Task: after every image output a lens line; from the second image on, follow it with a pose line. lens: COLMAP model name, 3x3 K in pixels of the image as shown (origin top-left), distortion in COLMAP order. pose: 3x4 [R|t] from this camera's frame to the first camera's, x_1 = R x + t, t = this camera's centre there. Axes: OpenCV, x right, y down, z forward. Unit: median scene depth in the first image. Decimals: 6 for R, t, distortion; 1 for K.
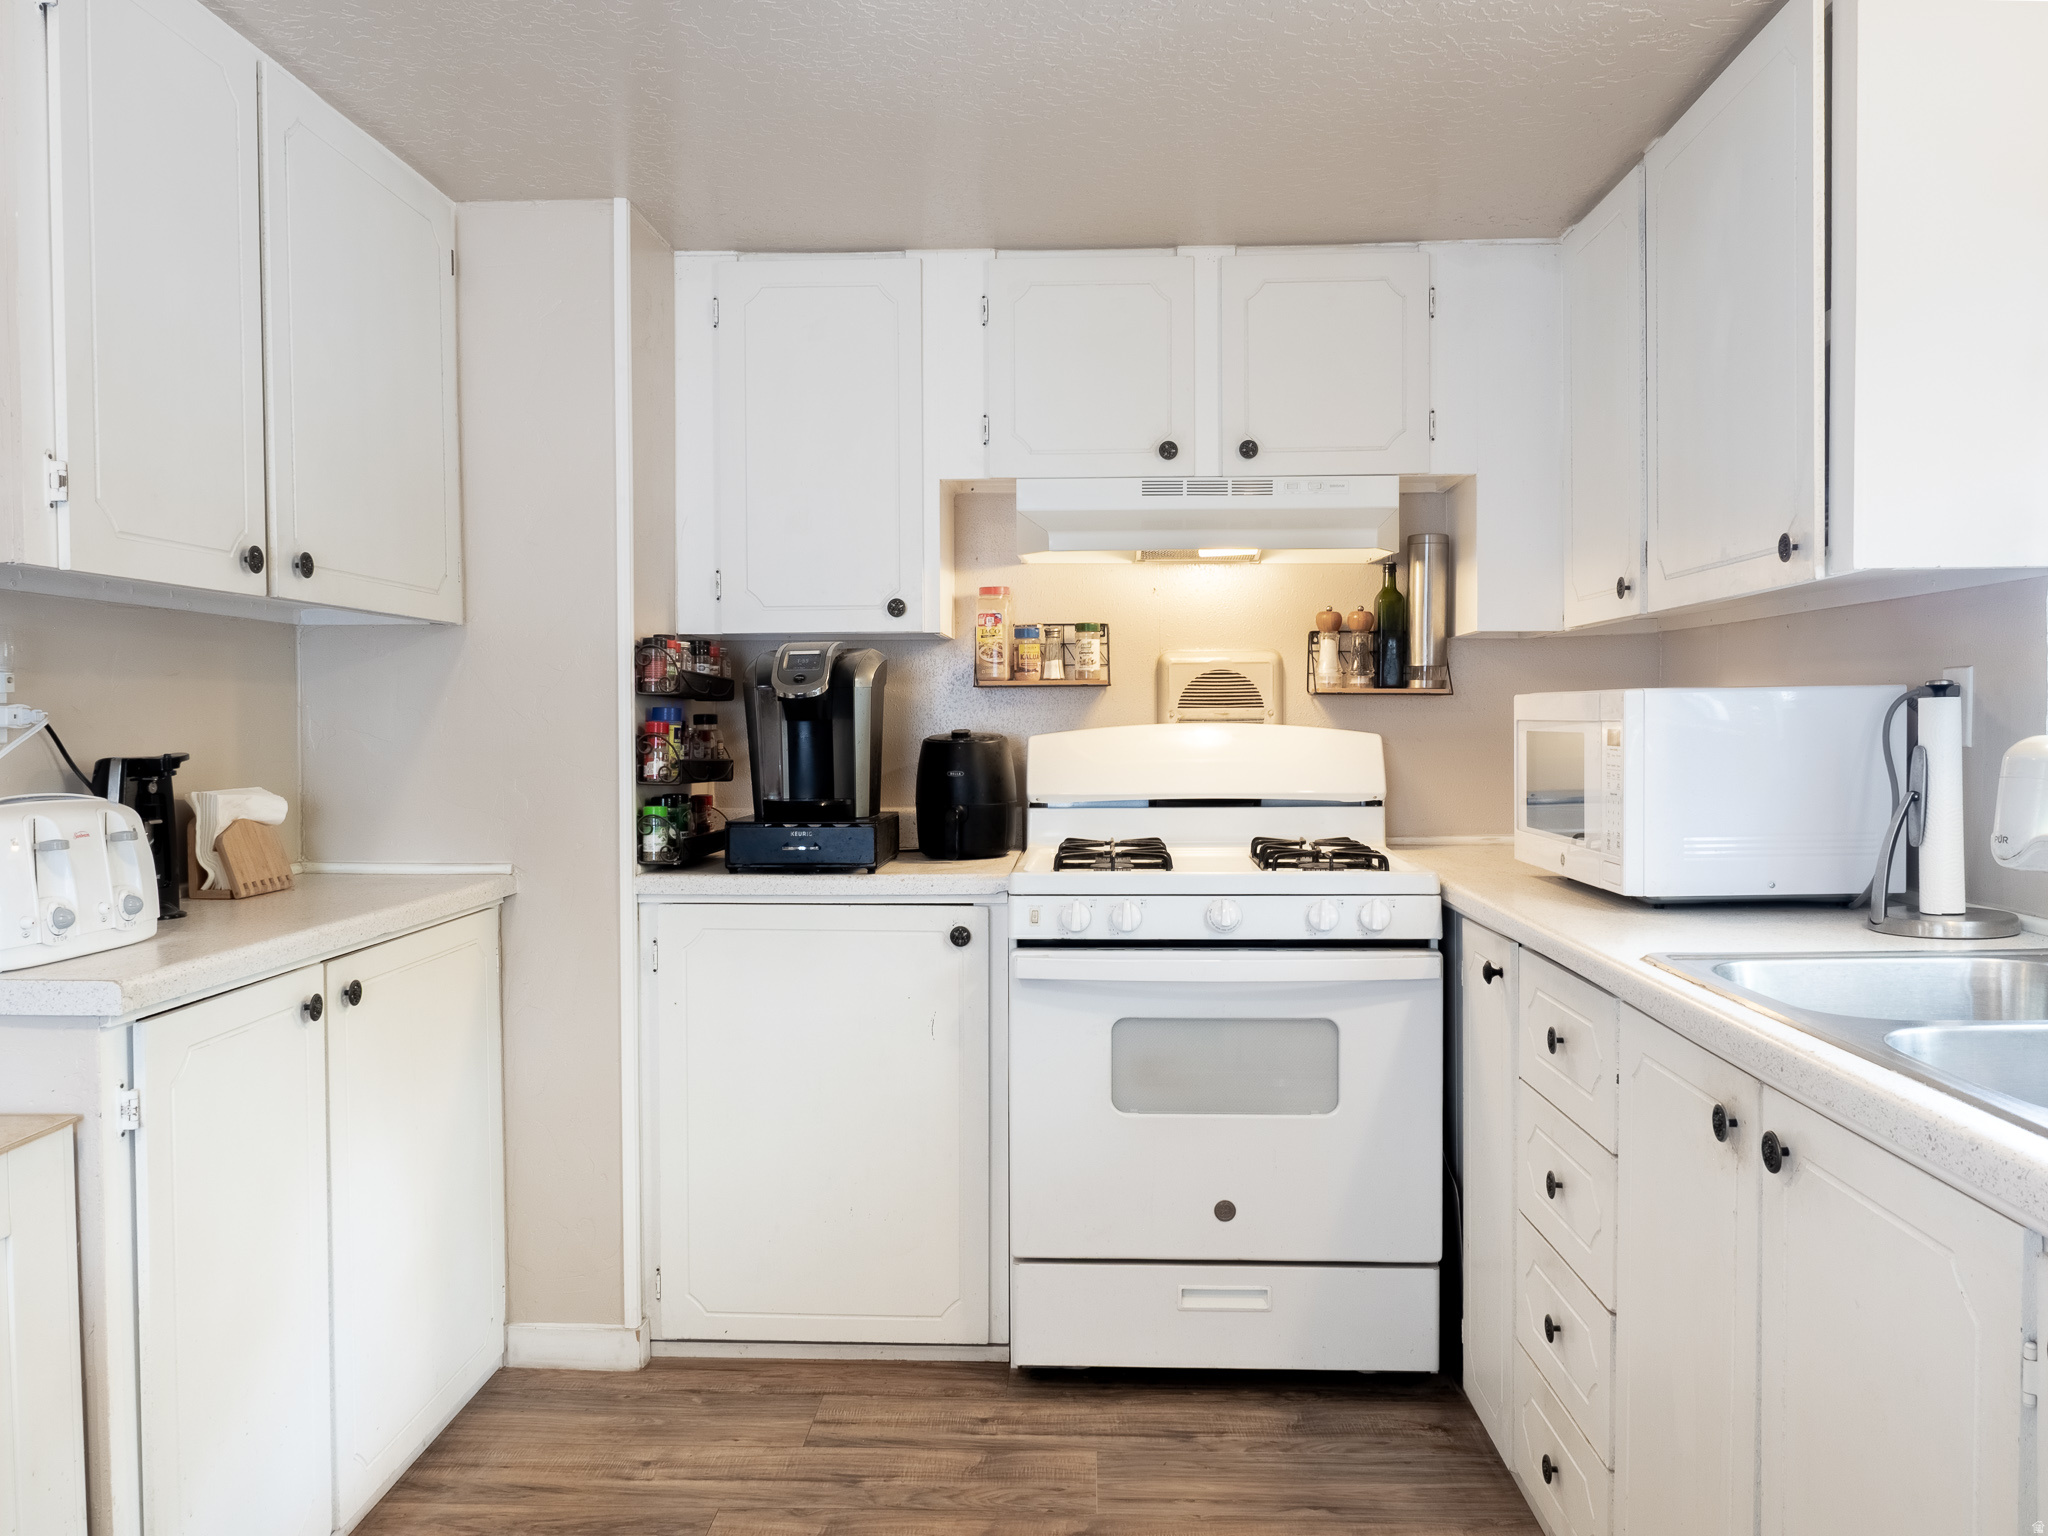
lens RADIAL K [[1526.6, 0, 1024.0], [0, 1526.6, 768.0], [0, 0, 1]] dist [-0.006163, 0.000969]
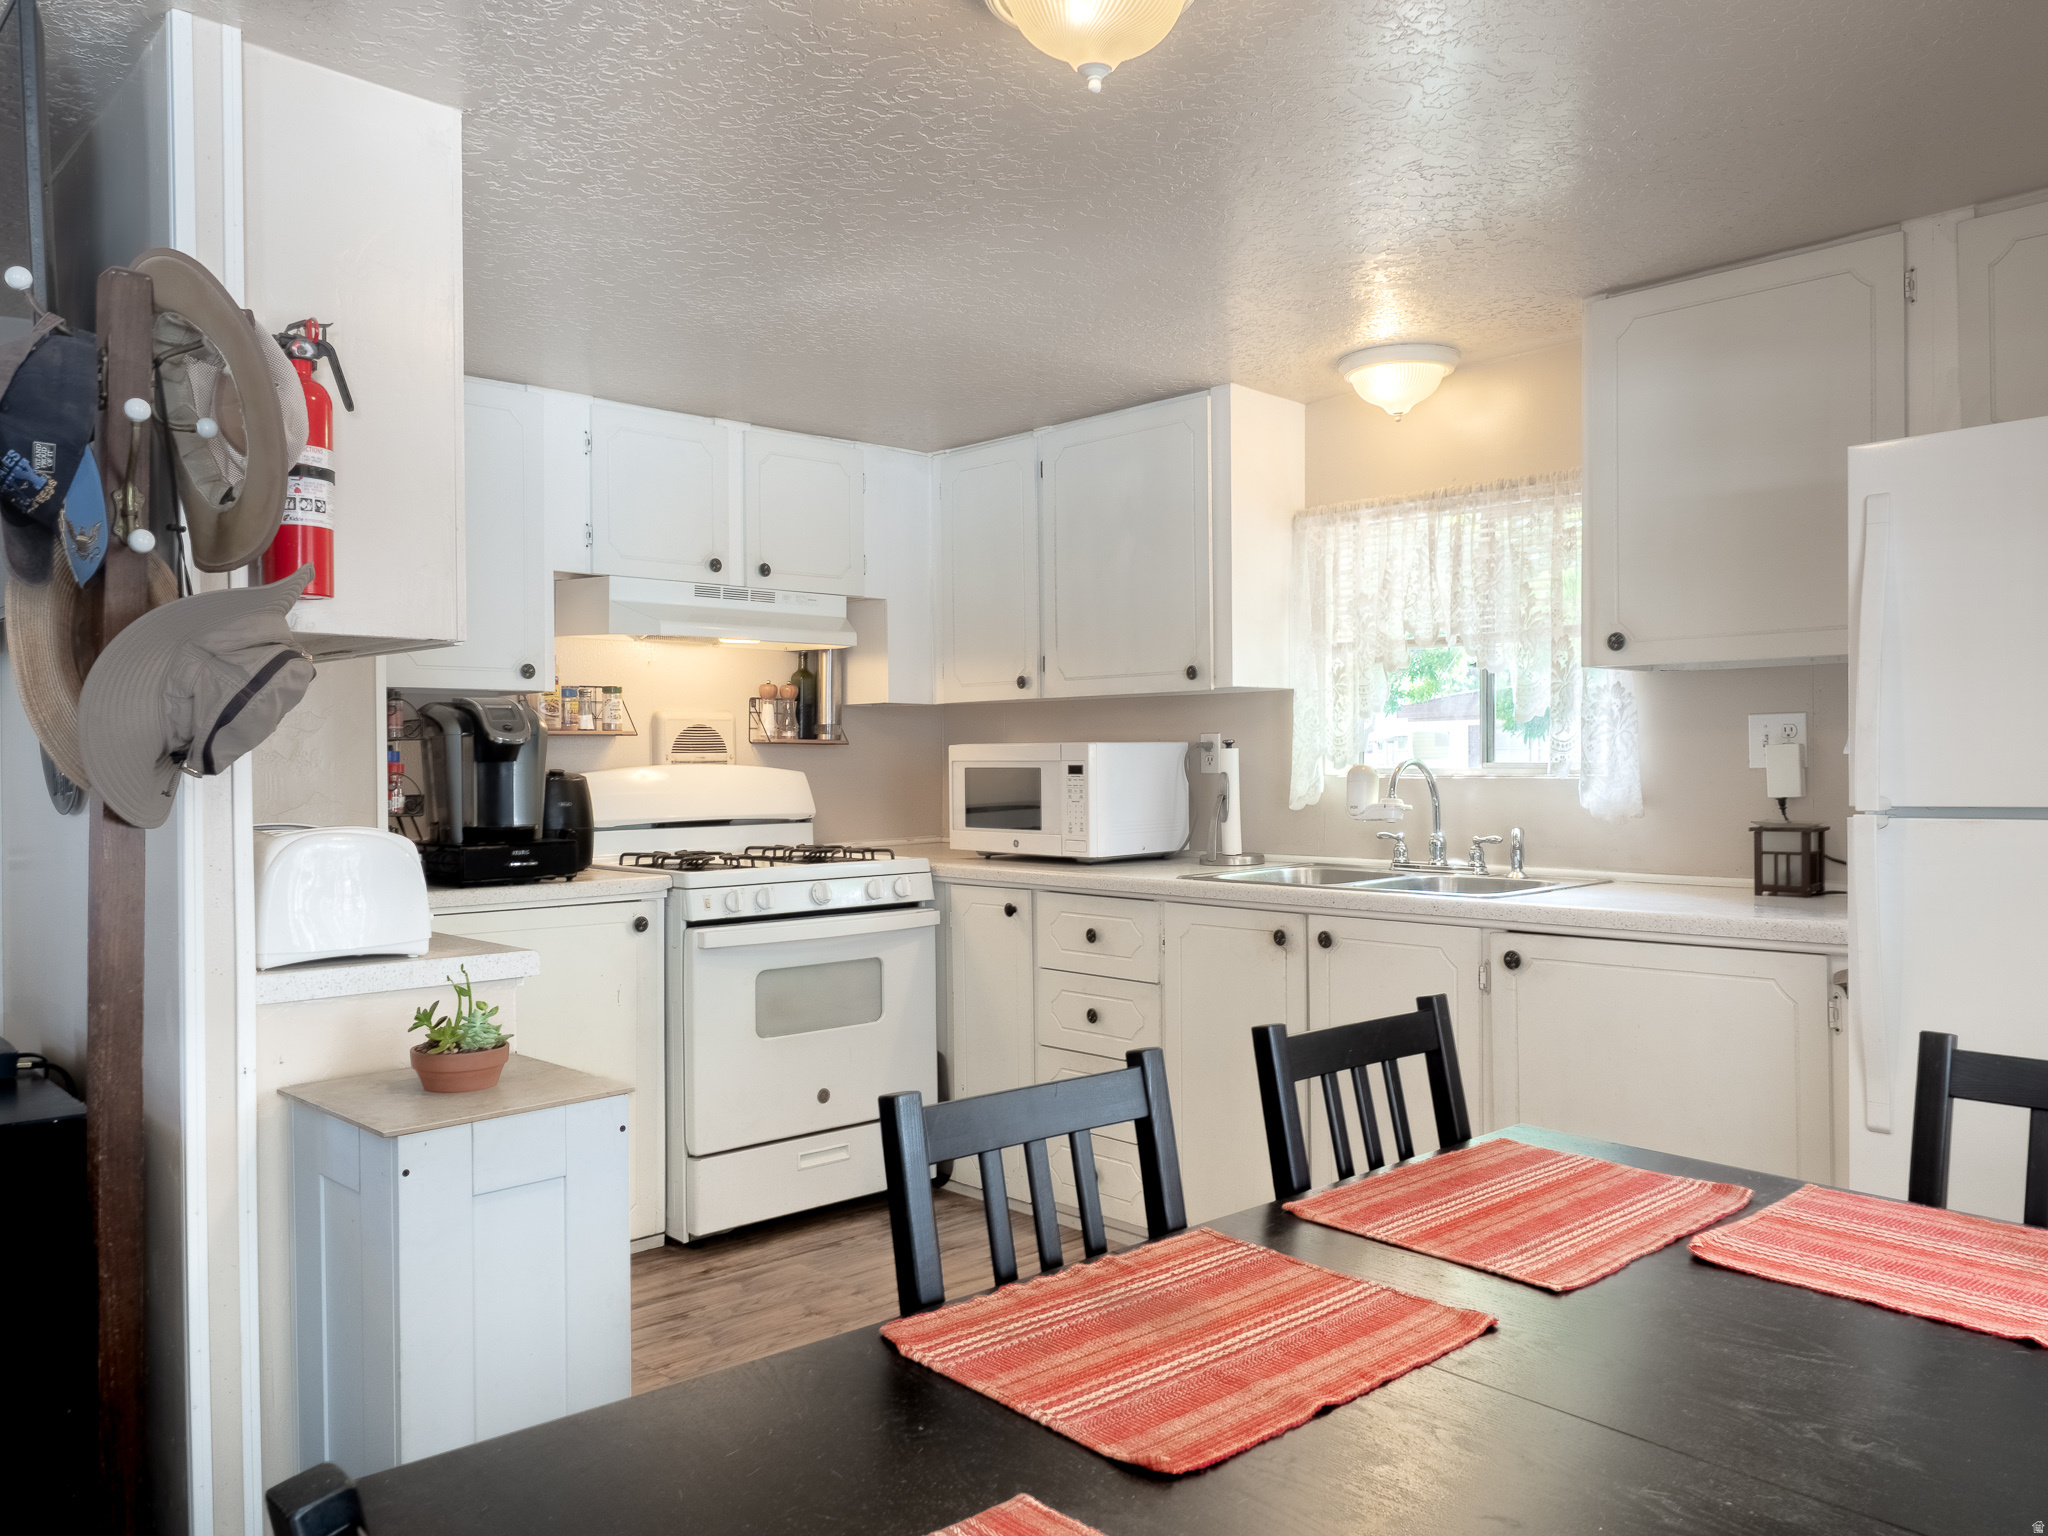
lens RADIAL K [[1509.7, 0, 1014.2], [0, 1509.7, 771.1], [0, 0, 1]] dist [-0.015095, 0.006279]
pose [[0.701814, -0.005032, 0.712343, -0.681588], [0.025429, 0.999515, -0.017992, 0.008388], [-0.711907, 0.030741, 0.701601, -0.137915]]
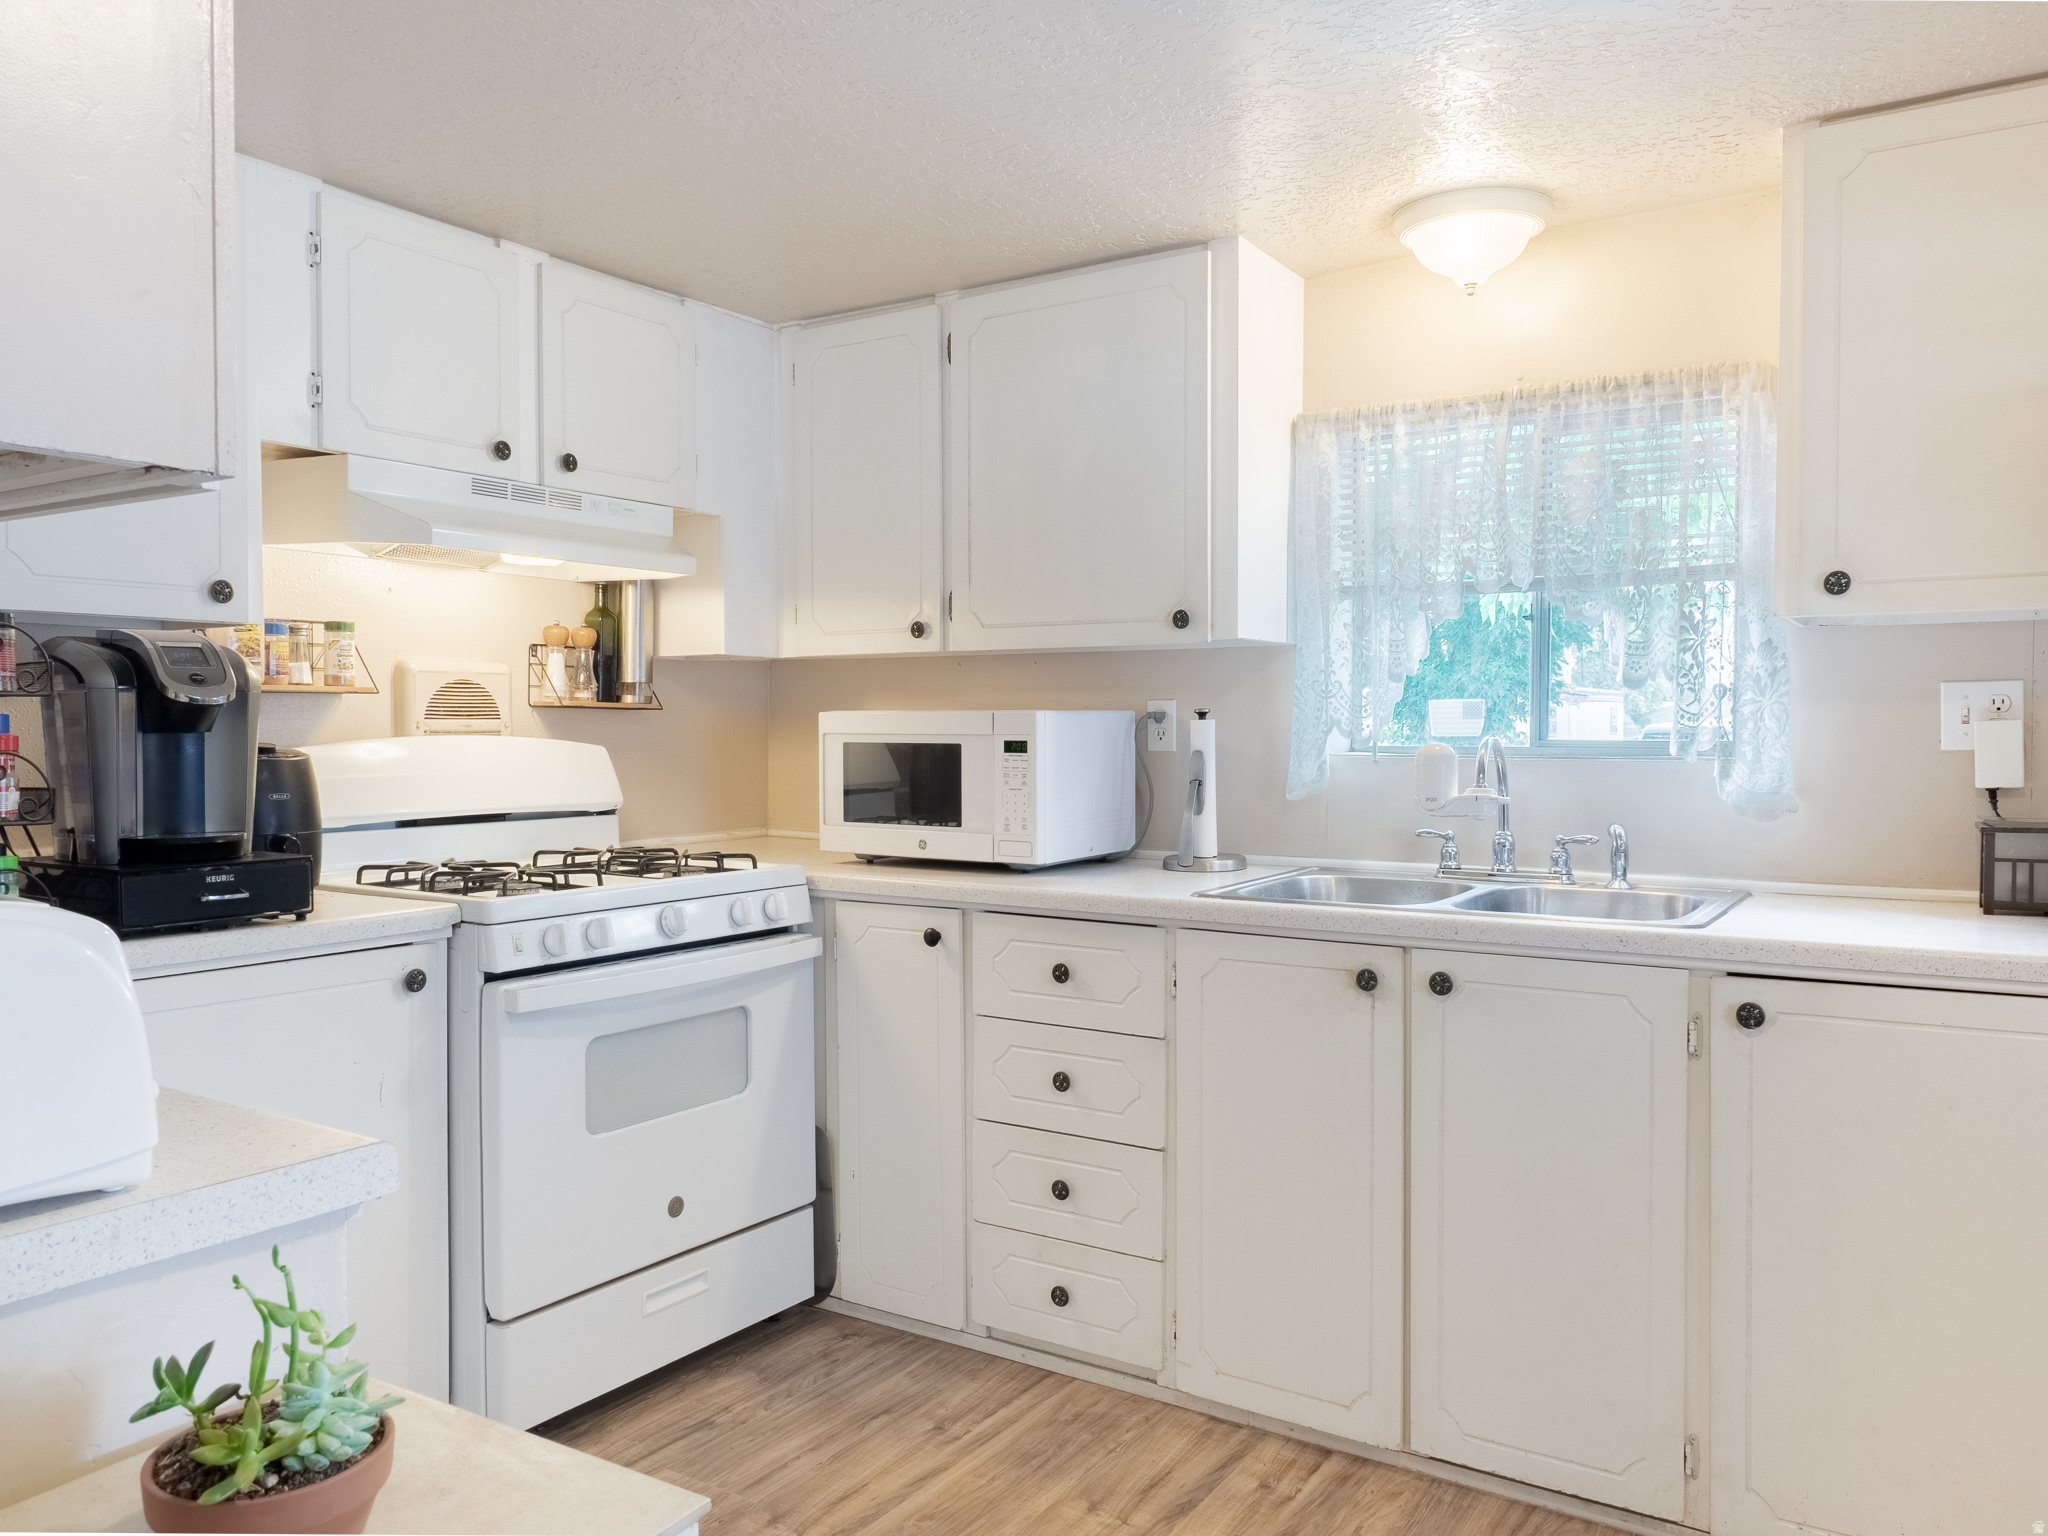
lens RADIAL K [[1501.8, 0, 1024.0], [0, 1501.8, 768.0], [0, 0, 1]] dist [-0.015436, -0.002691]
pose [[0.514791, -0.018320, 0.857120, -0.541982], [0.024135, 0.999685, 0.006871, -0.007669], [-0.856976, 0.017150, 0.515071, 0.238298]]
